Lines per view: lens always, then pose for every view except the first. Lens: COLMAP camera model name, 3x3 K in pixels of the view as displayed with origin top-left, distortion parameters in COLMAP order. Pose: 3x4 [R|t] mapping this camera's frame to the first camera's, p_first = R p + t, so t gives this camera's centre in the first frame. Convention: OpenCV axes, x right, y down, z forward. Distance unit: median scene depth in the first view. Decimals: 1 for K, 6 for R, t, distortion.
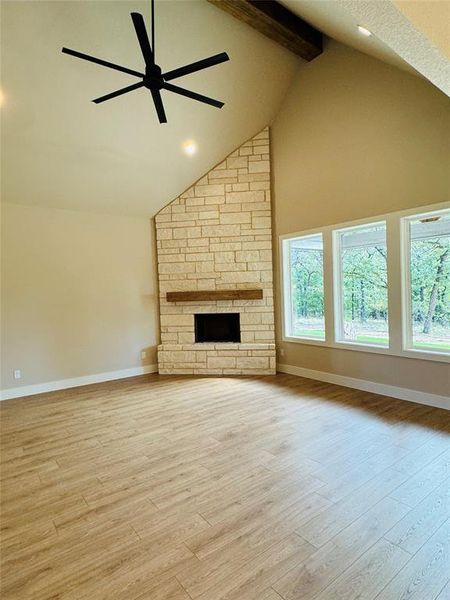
lens RADIAL K [[353.3, 0, 229.0], [0, 353.3, 300.3], [0, 0, 1]] dist [0.000944, 0.000734]
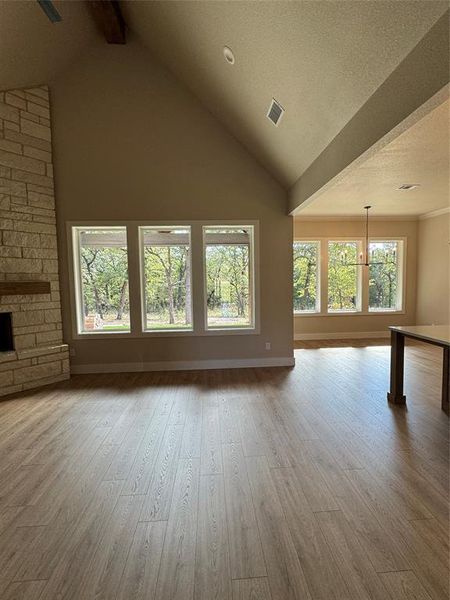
lens RADIAL K [[275.4, 0, 224.6], [0, 275.4, 300.8], [0, 0, 1]] dist [-0.004237, 0.000270]
pose [[0.549128, -0.040061, 0.834777, -0.218992], [0.020845, 0.999196, 0.034239, 0.000112], [-0.835478, -0.001401, 0.549522, 0.293018]]
